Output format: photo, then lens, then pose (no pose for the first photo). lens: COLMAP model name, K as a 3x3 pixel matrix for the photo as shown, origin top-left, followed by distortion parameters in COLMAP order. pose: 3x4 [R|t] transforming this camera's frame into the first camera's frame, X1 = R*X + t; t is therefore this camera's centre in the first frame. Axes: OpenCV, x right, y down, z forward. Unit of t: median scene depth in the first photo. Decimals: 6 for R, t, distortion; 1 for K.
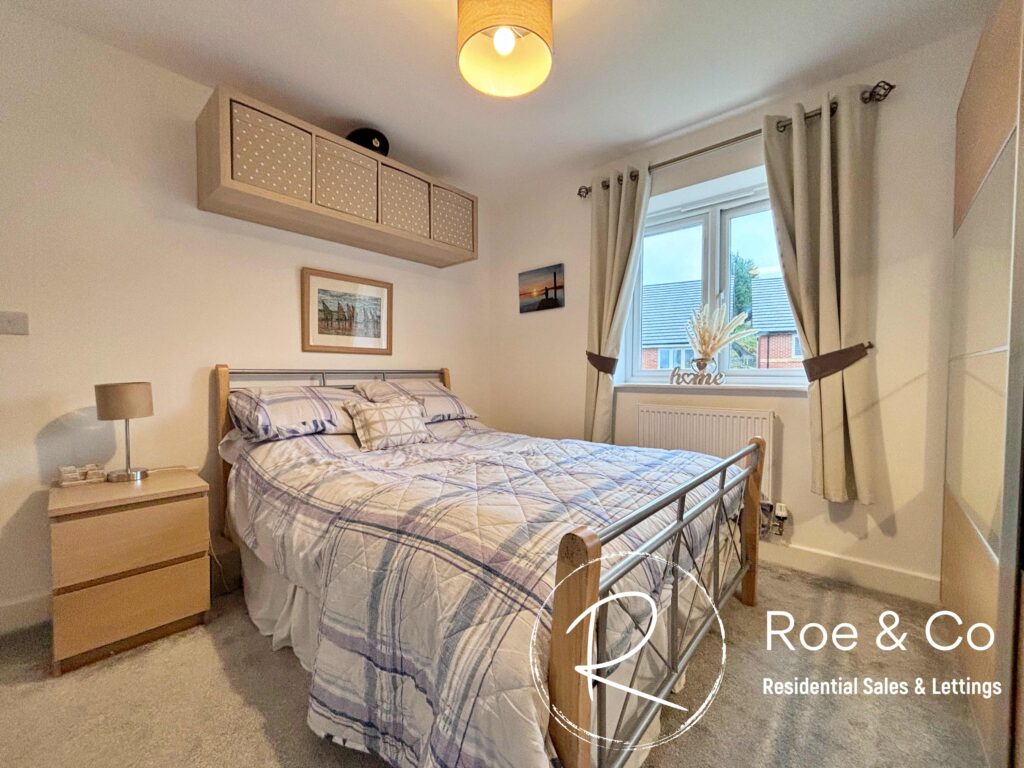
lens RADIAL K [[409.7, 0, 510.4], [0, 409.7, 386.5], [0, 0, 1]] dist [-0.000701, -0.000017]
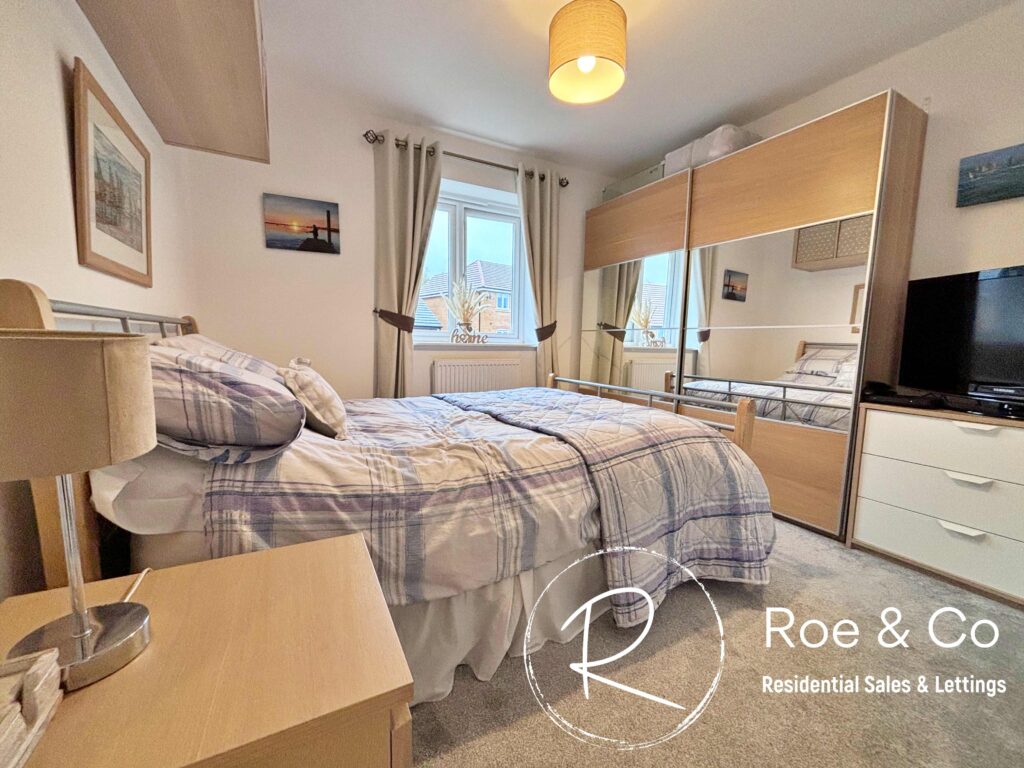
lens RADIAL K [[419.7, 0, 516.2], [0, 419.7, 390.2], [0, 0, 1]] dist [-0.048203, -0.000058]
pose [[0.337270, -0.096759, 0.936422, -0.720461], [0.005857, 0.994900, 0.100692, 0.010204], [-0.941390, -0.028476, 0.336117, 0.404014]]
